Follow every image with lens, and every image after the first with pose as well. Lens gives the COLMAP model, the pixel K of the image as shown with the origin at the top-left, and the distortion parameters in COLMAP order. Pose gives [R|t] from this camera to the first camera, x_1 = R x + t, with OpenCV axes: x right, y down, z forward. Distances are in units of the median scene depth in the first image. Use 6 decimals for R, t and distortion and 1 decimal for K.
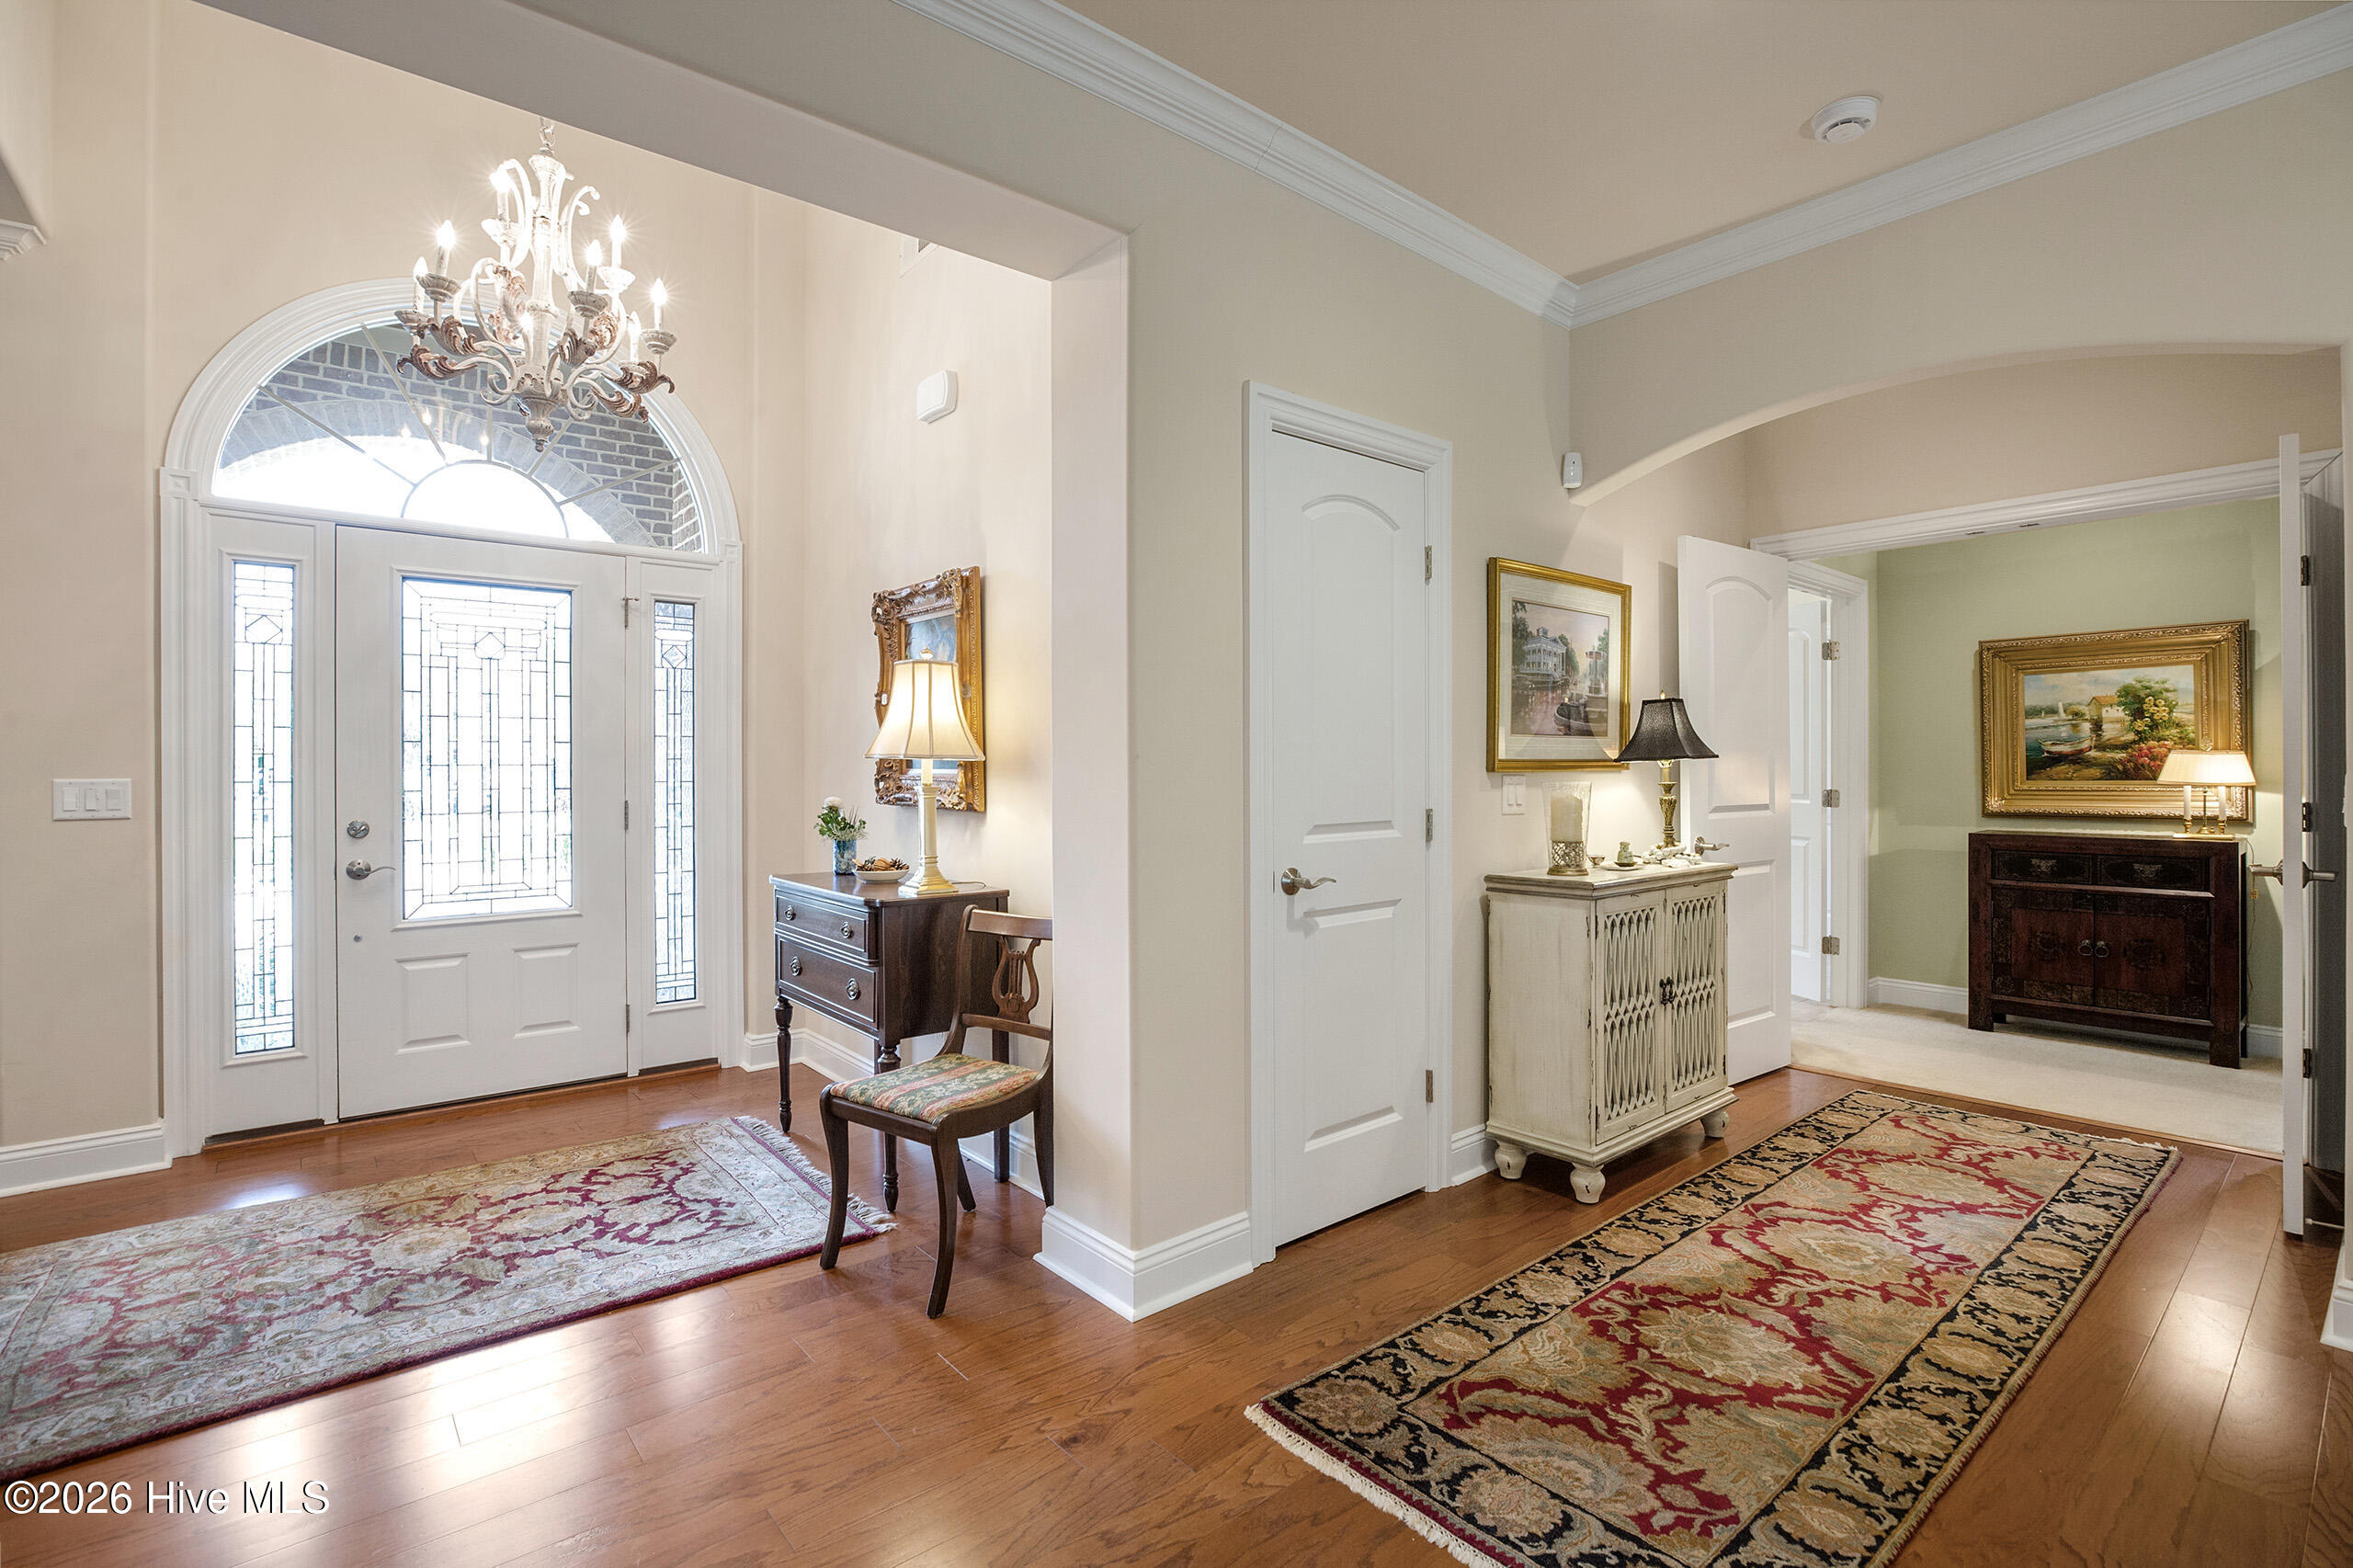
lens RADIAL K [[1082.2, 0, 1177.6], [0, 1082.2, 778.2], [0, 0, 1]] dist [-0.047531, 0.014472]
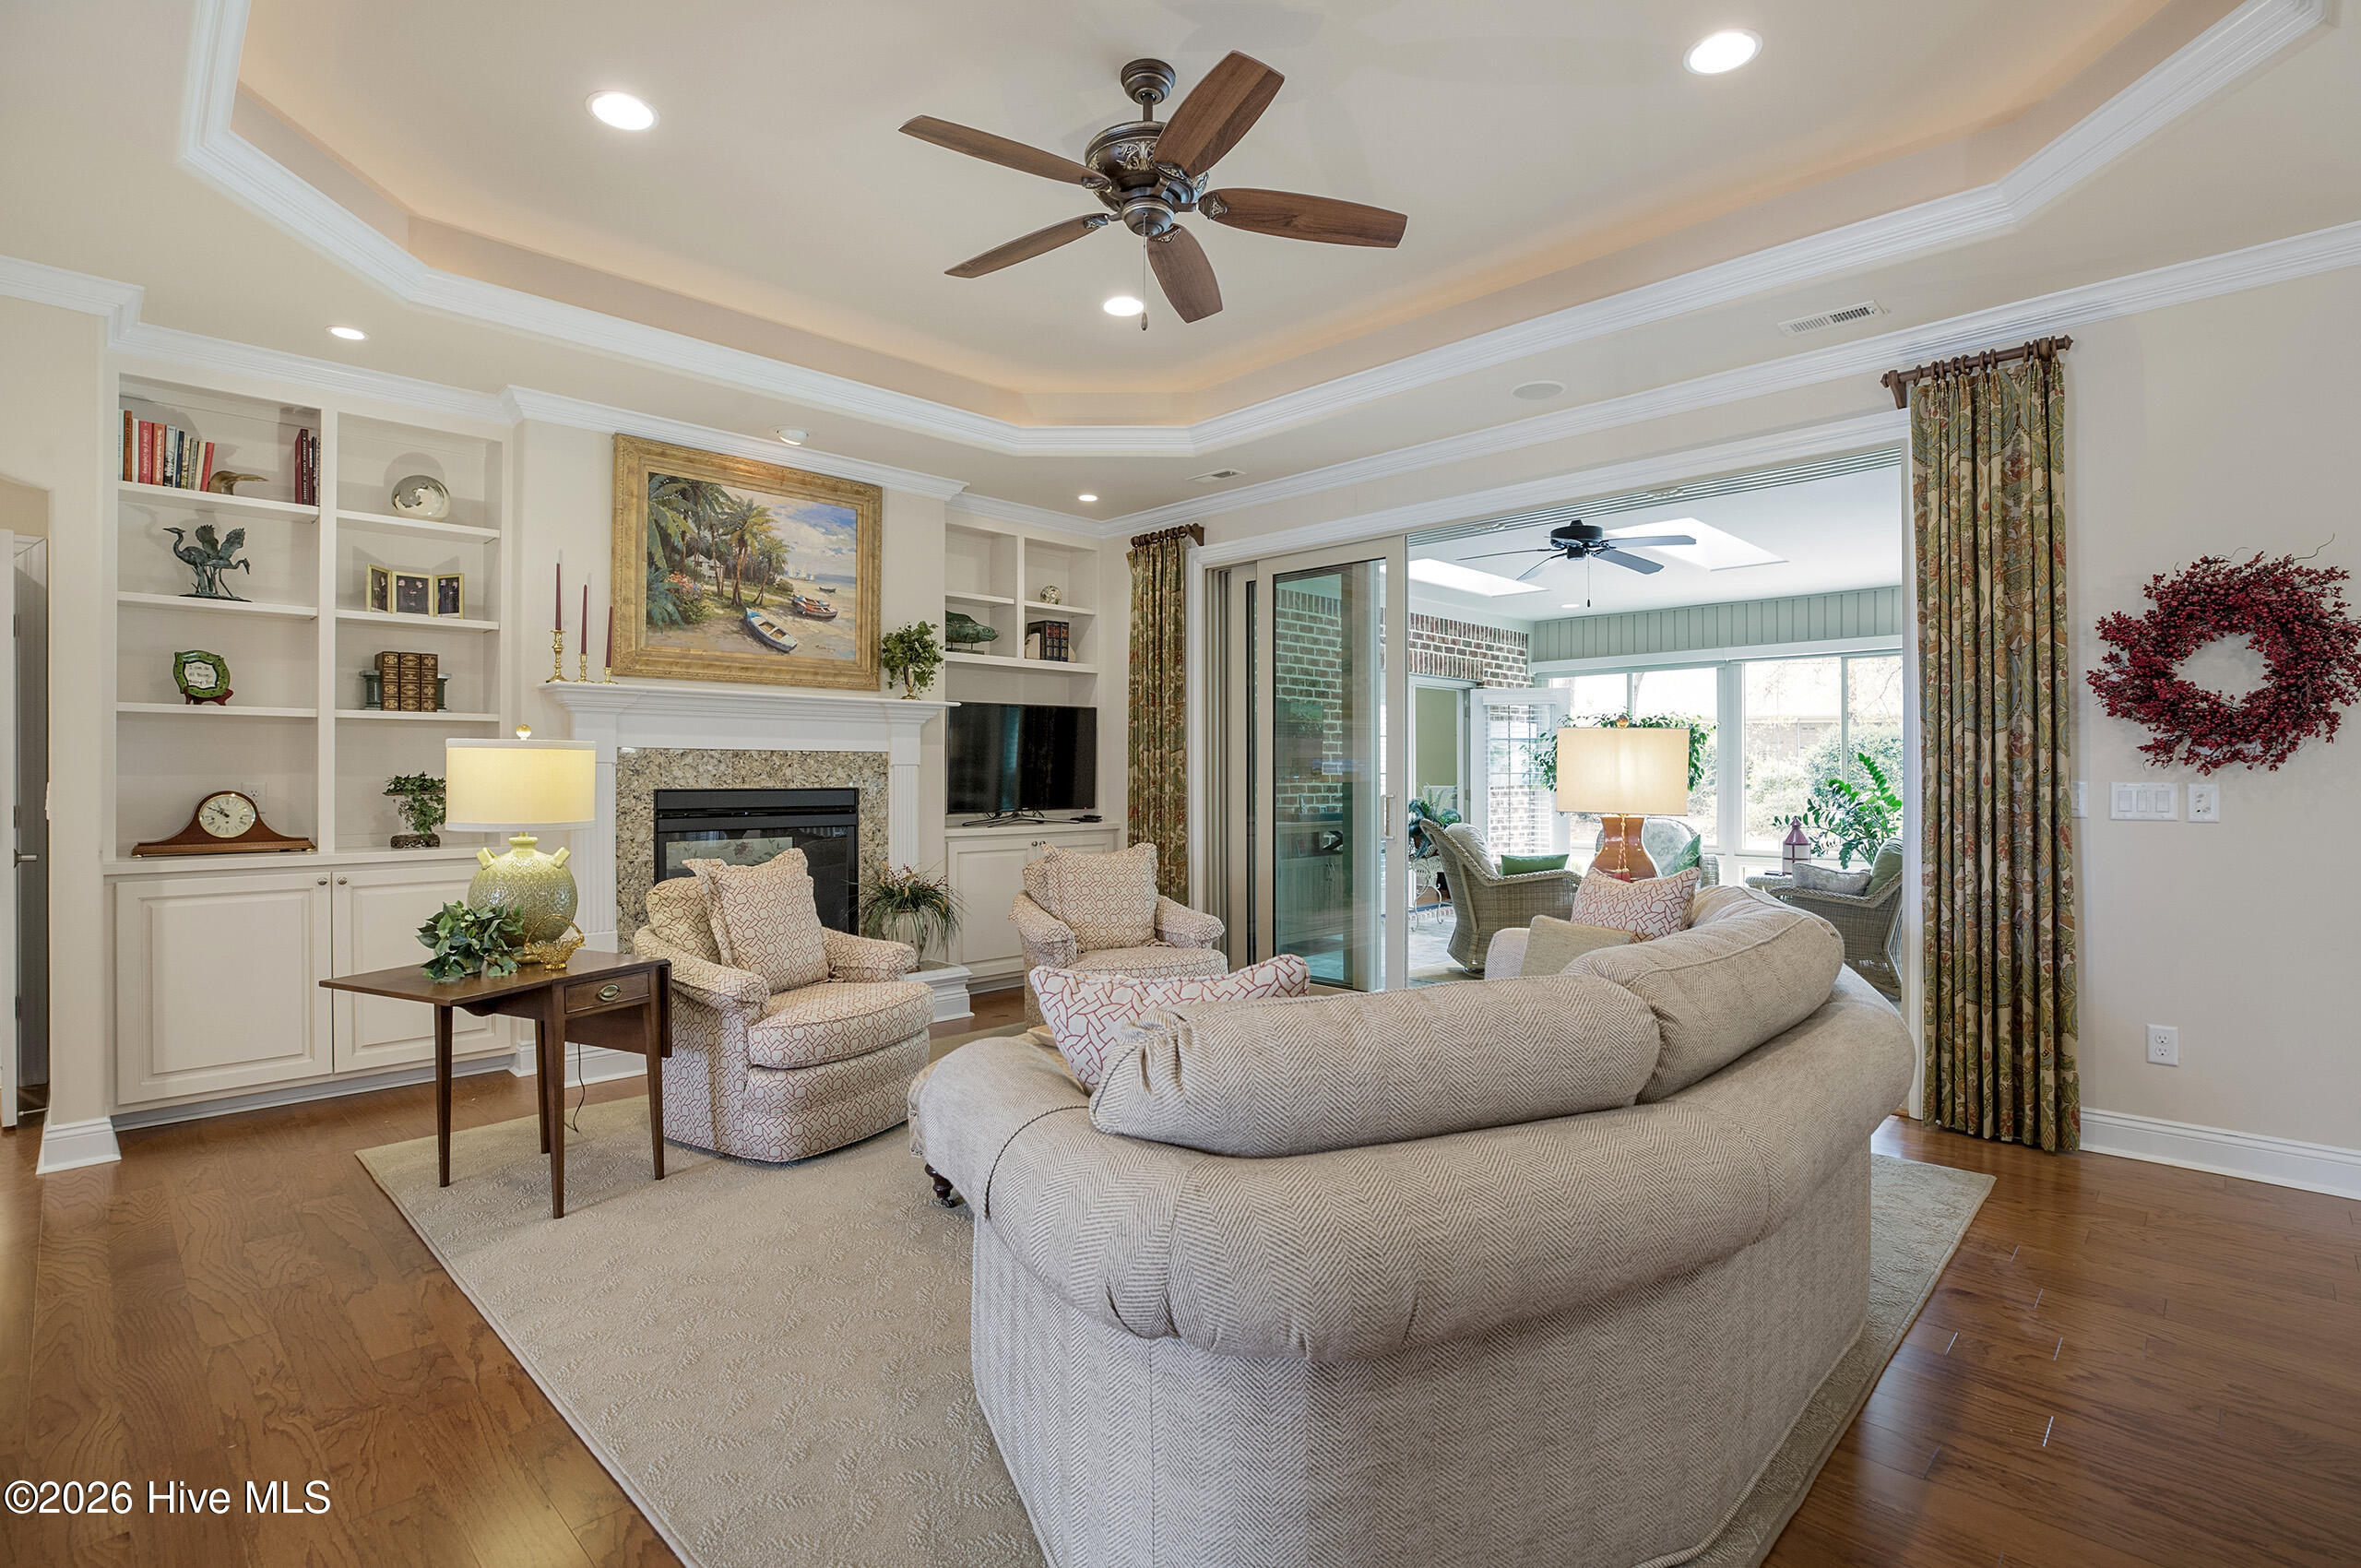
lens RADIAL K [[1108.8, 0, 1184.9], [0, 1108.8, 777.5], [0, 0, 1]] dist [-0.043259, 0.012356]
pose [[-0.099258, 0.000377, 0.995062, -0.379669], [0.009223, 0.999957, 0.000541, 0.001607], [-0.995019, 0.009231, -0.099257, -0.314428]]
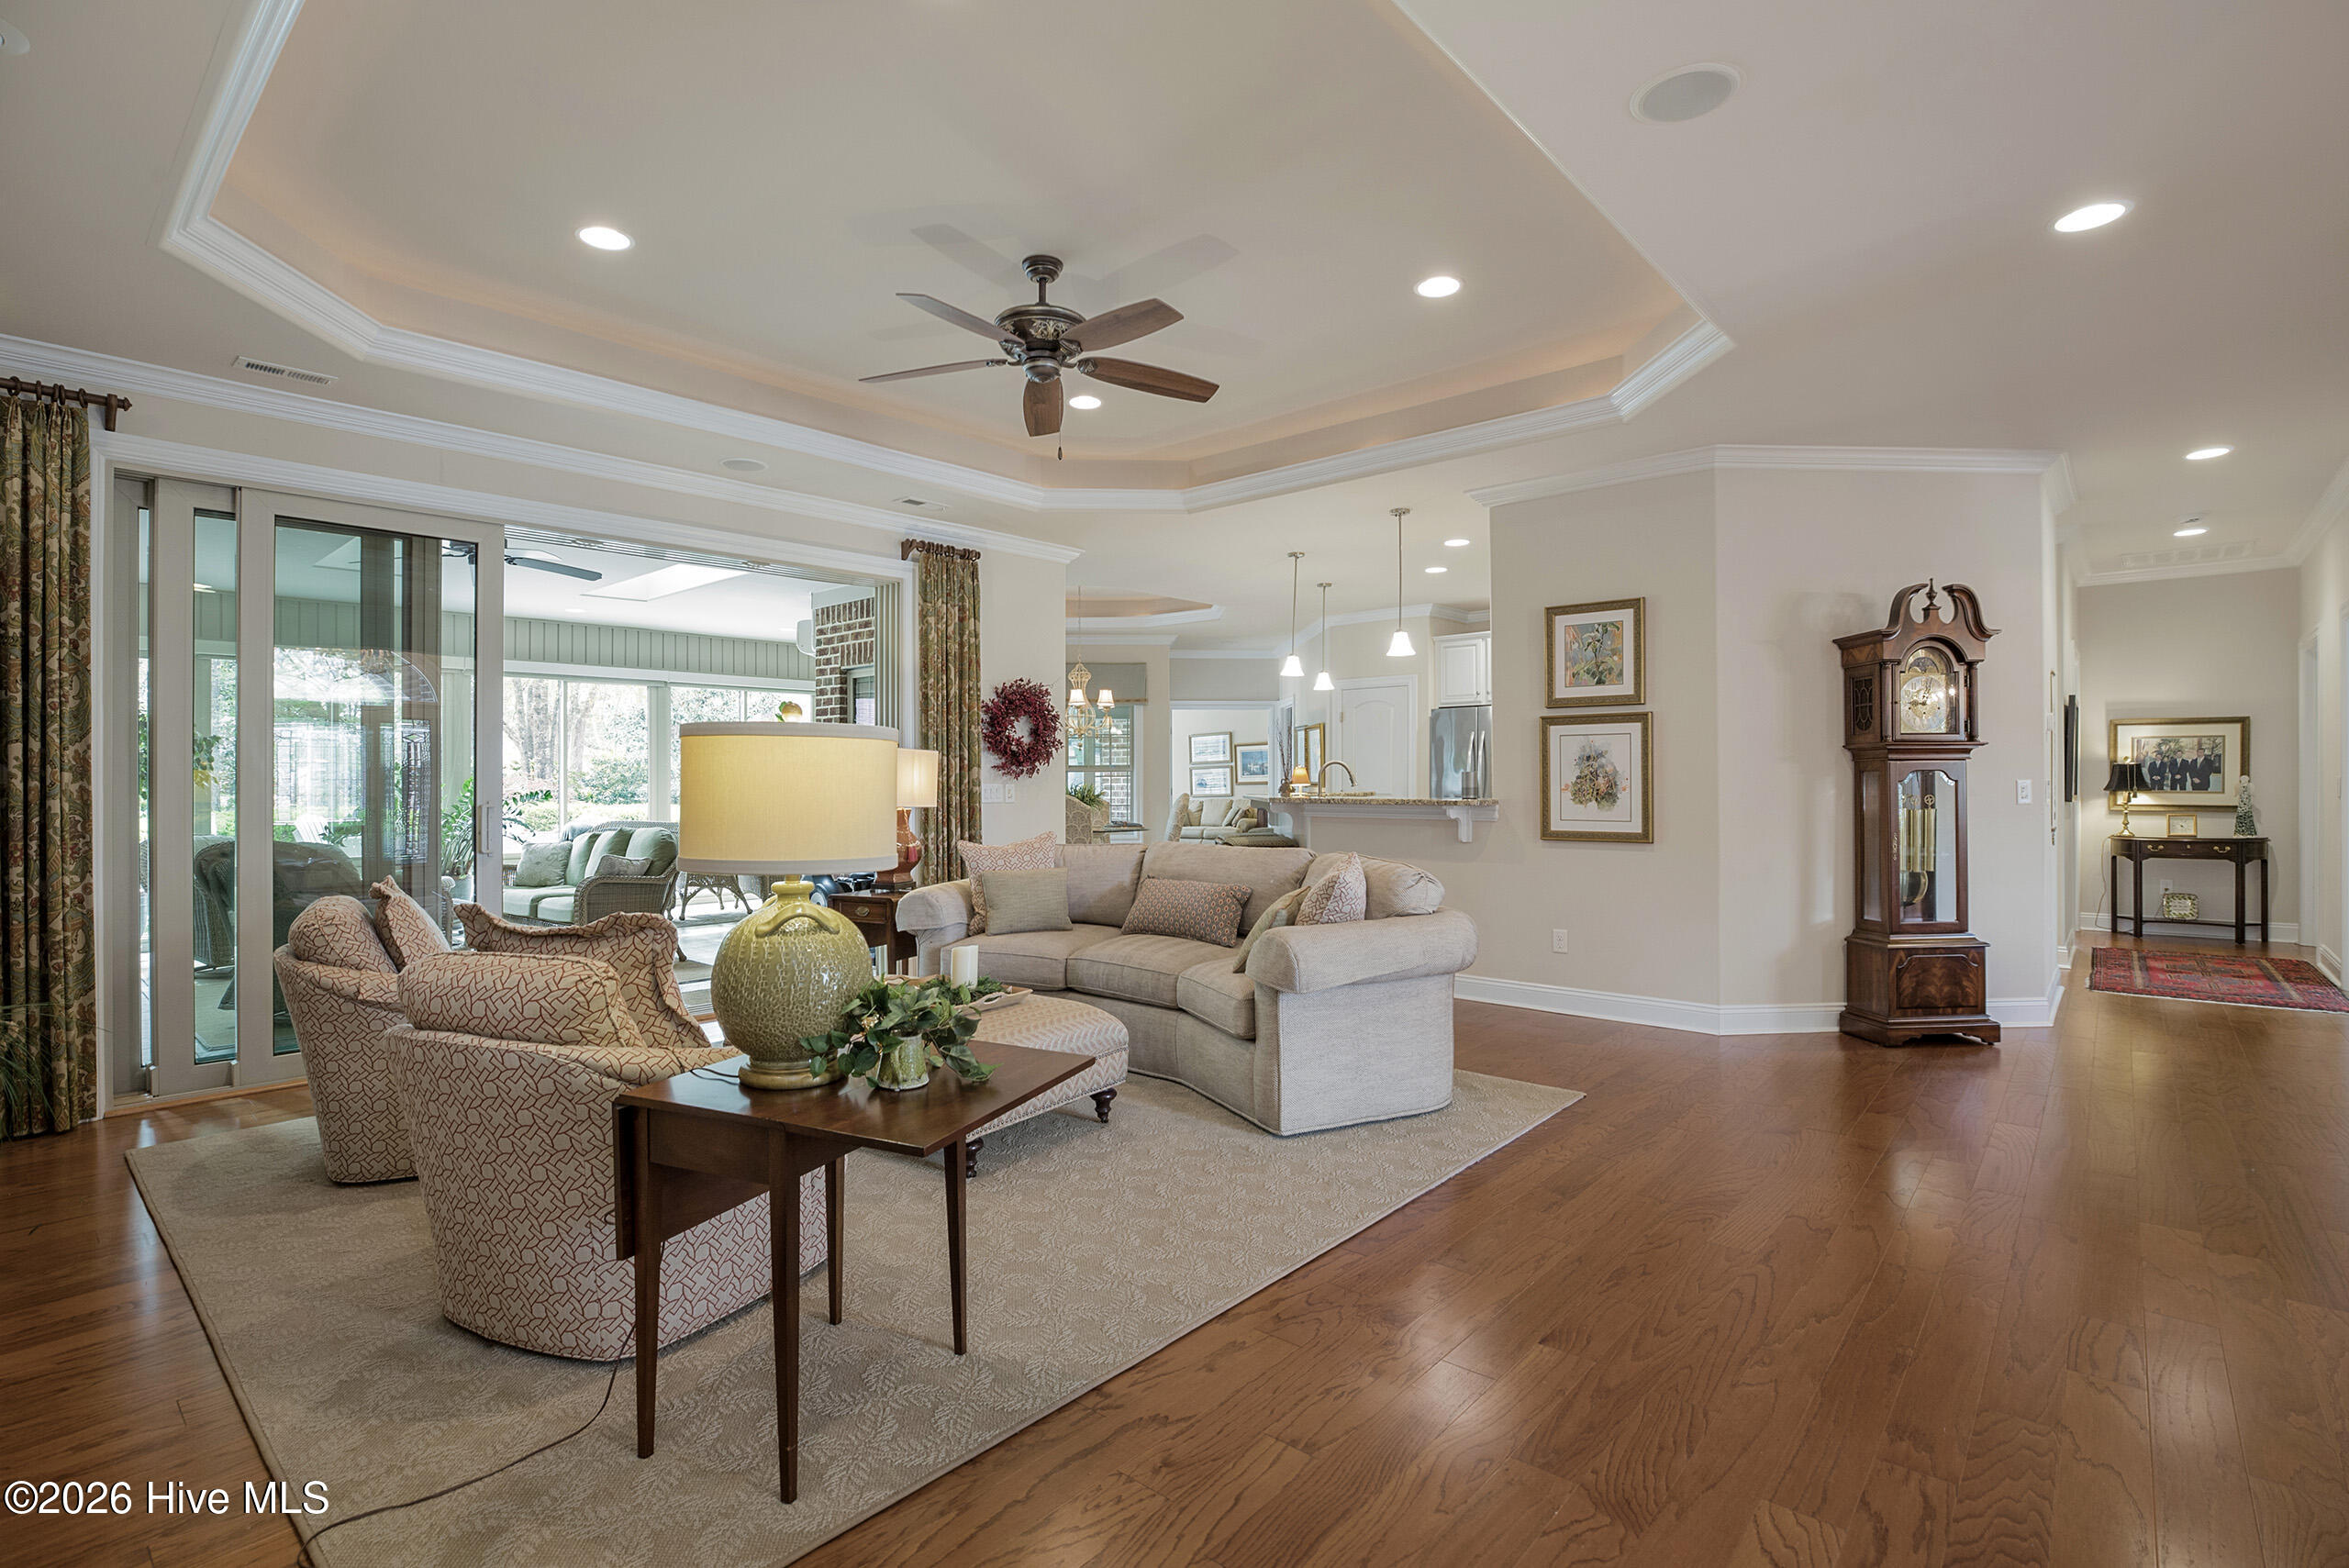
lens RADIAL K [[1093.3, 0, 1181.2], [0, 1093.3, 781.3], [0, 0, 1]] dist [-0.042193, 0.011128]
pose [[-0.988203, 0.008696, -0.152900, 0.563379], [0.006916, 0.999902, 0.012171, -0.013266], [0.152991, 0.010970, -0.988167, 0.856501]]
